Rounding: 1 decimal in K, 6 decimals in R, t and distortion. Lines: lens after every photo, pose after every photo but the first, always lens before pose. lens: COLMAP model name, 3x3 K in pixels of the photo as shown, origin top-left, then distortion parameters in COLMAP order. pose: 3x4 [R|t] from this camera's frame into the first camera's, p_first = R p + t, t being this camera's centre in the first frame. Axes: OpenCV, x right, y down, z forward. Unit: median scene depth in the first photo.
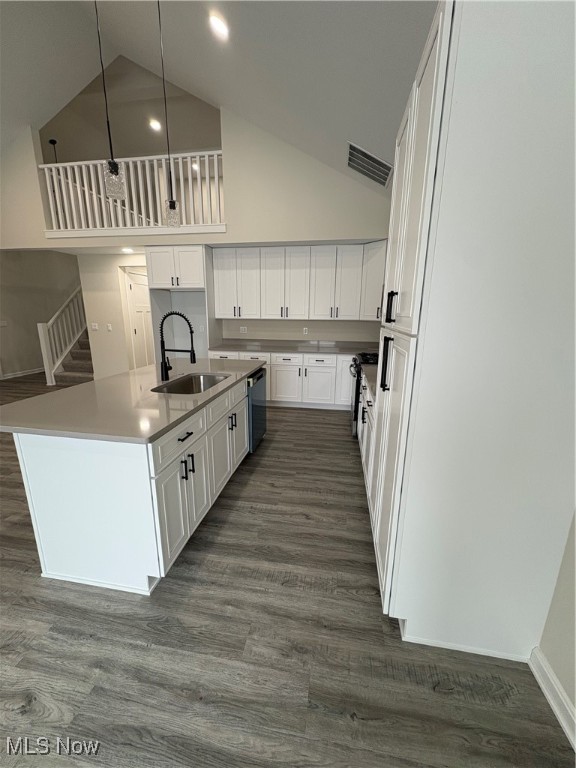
lens RADIAL K [[306.9, 0, 286.3], [0, 306.9, 385.2], [0, 0, 1]] dist [-0.001728, 0.000417]
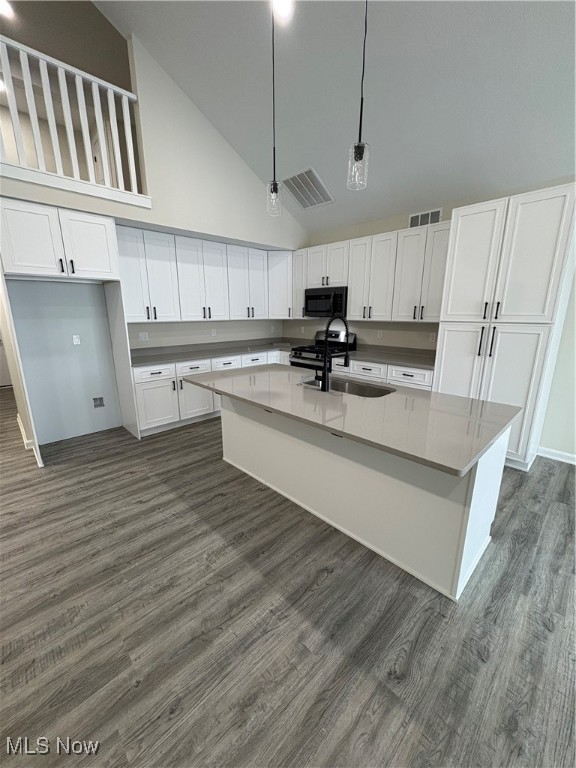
lens RADIAL K [[306.9, 0, 286.7], [0, 306.9, 384.3], [0, 0, 1]] dist [-0.001728, 0.000417]
pose [[0.592991, -0.196569, 0.780847, -0.736291], [0.191515, 0.976347, 0.100343, -0.093014], [-0.782102, 0.090042, 0.616611, 0.333112]]
